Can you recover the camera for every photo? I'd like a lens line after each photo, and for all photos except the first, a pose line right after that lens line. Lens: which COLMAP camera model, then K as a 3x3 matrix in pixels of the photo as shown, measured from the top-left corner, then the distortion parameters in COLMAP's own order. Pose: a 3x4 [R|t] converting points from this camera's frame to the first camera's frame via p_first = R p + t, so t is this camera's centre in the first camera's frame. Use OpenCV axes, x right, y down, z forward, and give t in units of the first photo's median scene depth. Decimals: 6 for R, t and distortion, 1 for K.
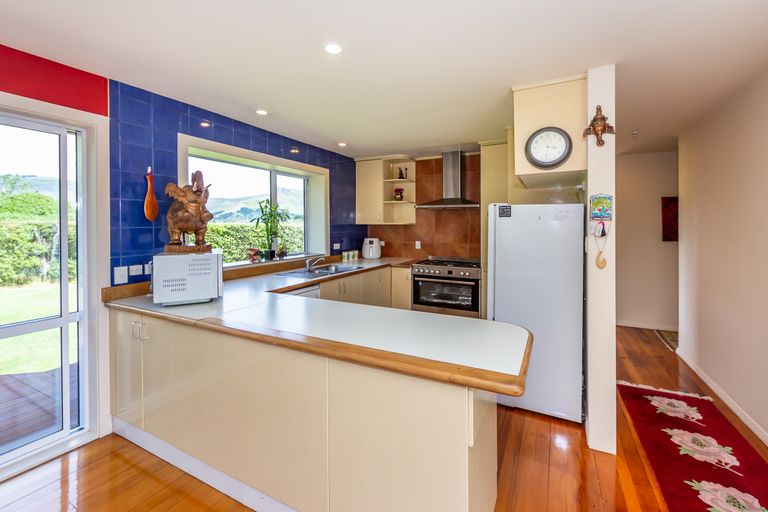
lens RADIAL K [[315.3, 0, 401.0], [0, 315.3, 228.3], [0, 0, 1]] dist [0.000208, 0.000011]
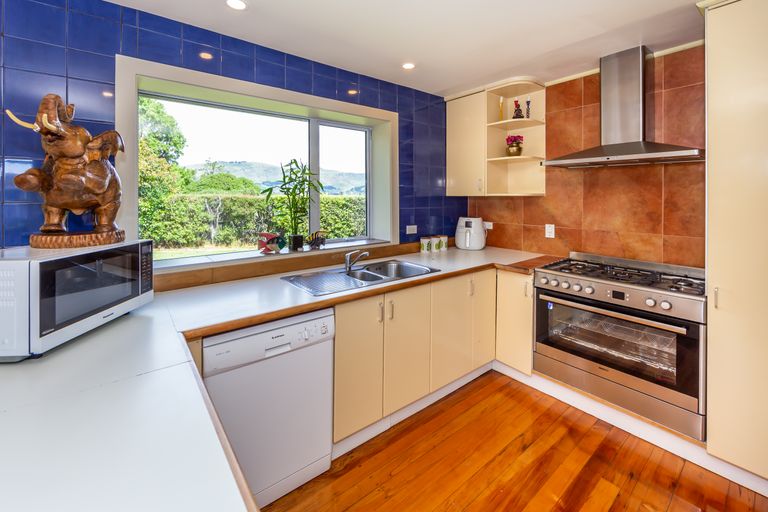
lens RADIAL K [[324.0, 0, 394.1], [0, 324.0, 201.3], [0, 0, 1]] dist [-0.001193, -0.000099]
pose [[0.908902, 0.001937, -0.417005, 0.042763], [-0.000888, 0.999996, 0.002709, -0.003538], [0.417009, -0.002091, 0.908900, 0.347115]]
